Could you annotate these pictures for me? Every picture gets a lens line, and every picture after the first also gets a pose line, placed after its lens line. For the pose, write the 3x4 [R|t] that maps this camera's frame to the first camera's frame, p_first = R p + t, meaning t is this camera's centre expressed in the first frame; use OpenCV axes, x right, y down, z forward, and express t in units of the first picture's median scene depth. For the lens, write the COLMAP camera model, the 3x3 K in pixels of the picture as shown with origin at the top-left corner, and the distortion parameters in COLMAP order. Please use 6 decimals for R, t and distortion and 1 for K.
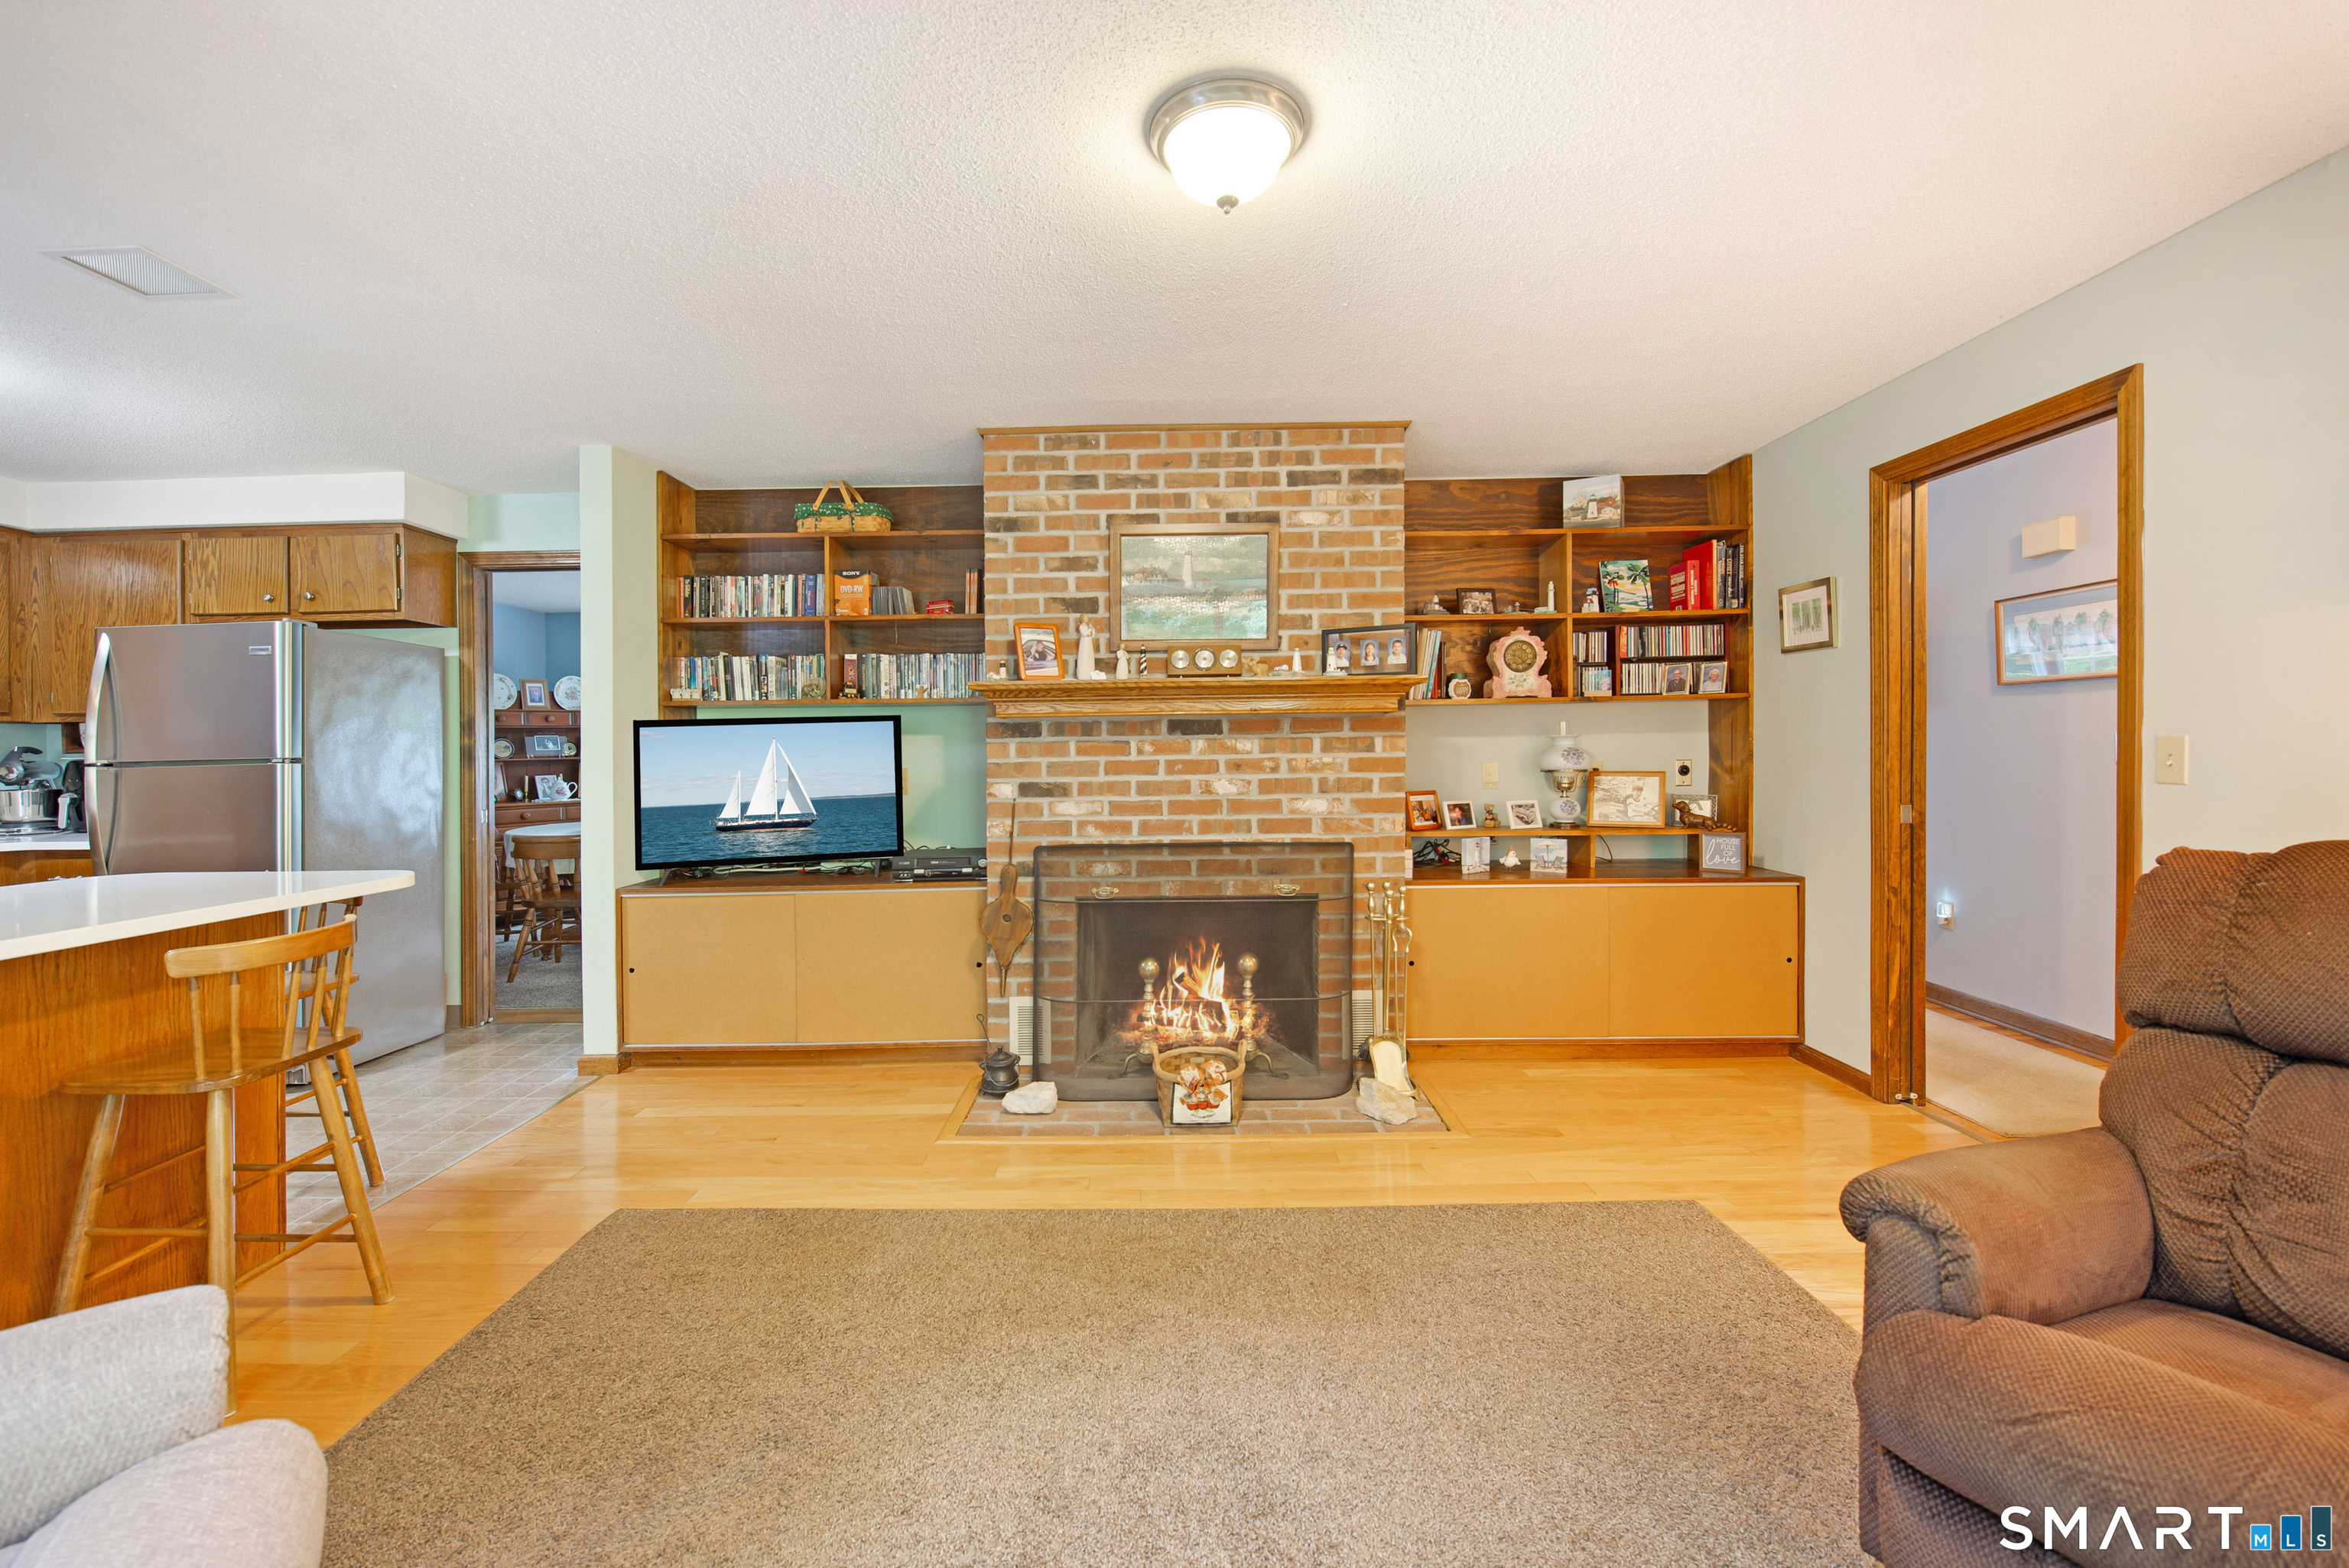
lens RADIAL K [[946.8, 0, 1162.1], [0, 946.8, 778.6], [0, 0, 1]] dist [-0.010295, -0.005711]
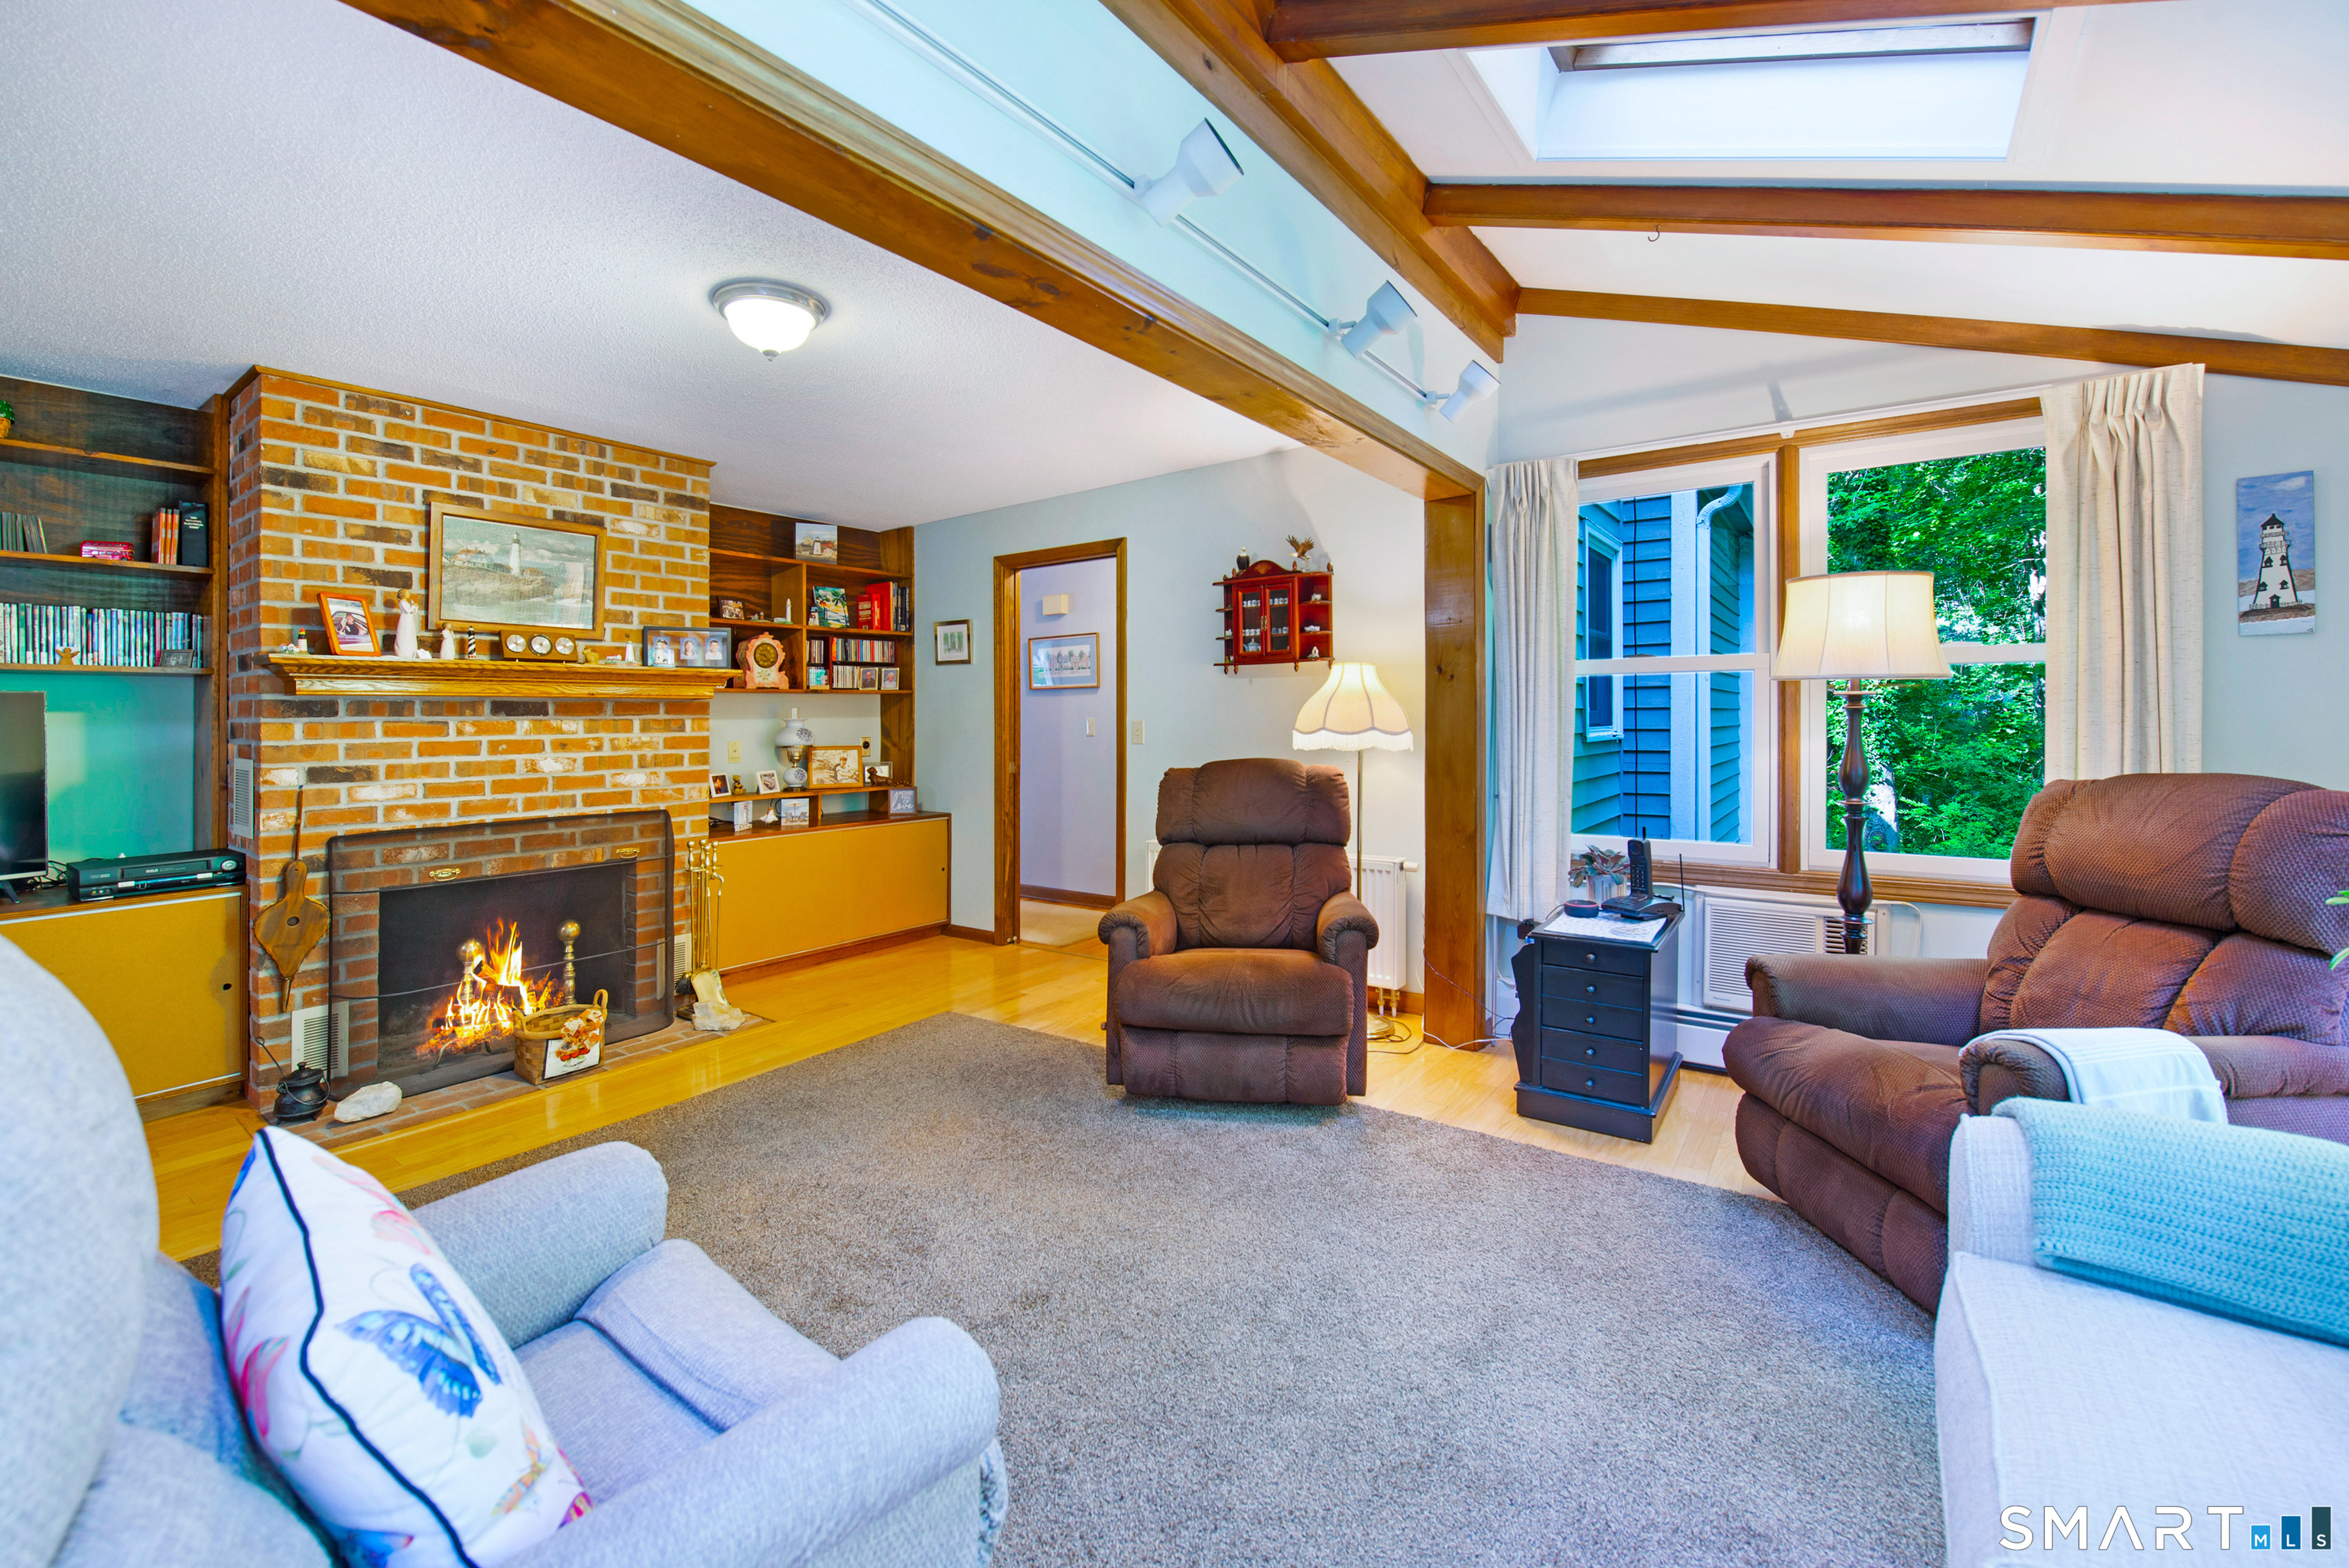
lens RADIAL K [[976.1, 0, 1147.6], [0, 976.1, 771.4], [0, 0, 1]] dist [-0.012177, -0.000083]
pose [[0.578291, -0.036554, 0.815011, -0.437071], [0.030282, 0.999269, 0.023332, 0.010578], [-0.815268, 0.011188, 0.578975, -0.179917]]
